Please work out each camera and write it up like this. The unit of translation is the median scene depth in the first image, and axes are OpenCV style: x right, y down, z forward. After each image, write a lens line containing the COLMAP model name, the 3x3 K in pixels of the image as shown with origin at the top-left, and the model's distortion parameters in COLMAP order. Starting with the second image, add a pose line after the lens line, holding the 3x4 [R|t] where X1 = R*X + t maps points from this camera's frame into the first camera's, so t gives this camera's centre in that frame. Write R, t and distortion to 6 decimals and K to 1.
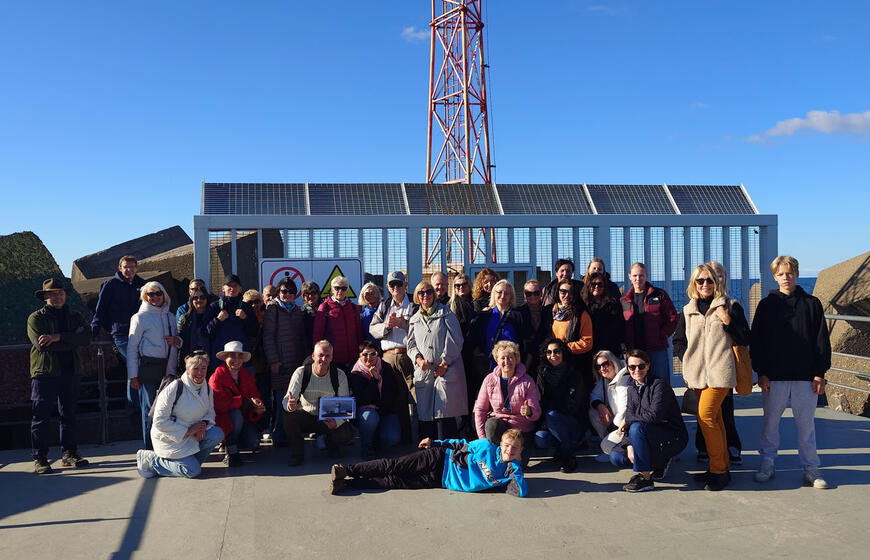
lens RADIAL K [[680.6, 0, 434.3], [0, 680.6, 256.0], [0, 0, 1]] dist [0.005687, 0.005430]
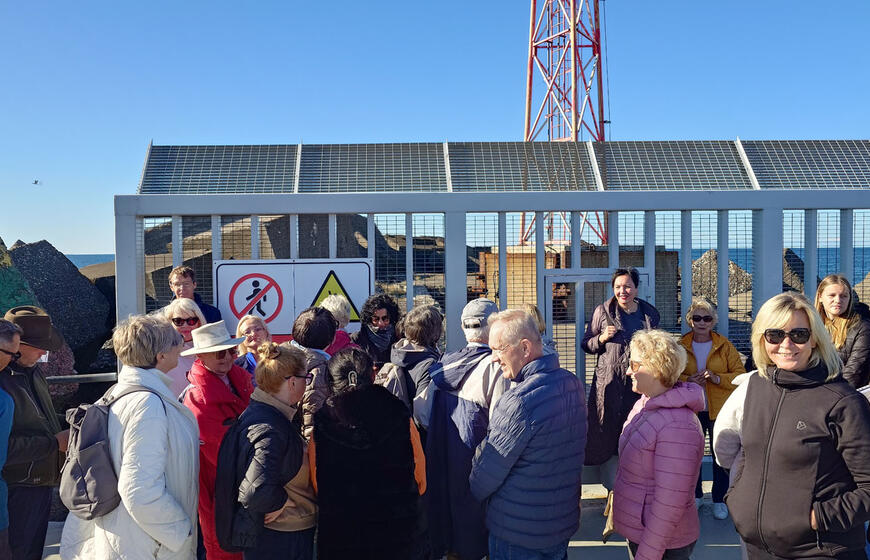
lens RADIAL K [[680.6, 0, 434.3], [0, 680.6, 256.0], [0, 0, 1]] dist [0.005687, 0.005430]
pose [[0.985449, 0.015095, -0.169302, 0.024601], [-0.005841, 0.998468, 0.055028, -0.014795], [0.169873, -0.053238, 0.984027, 0.154166]]
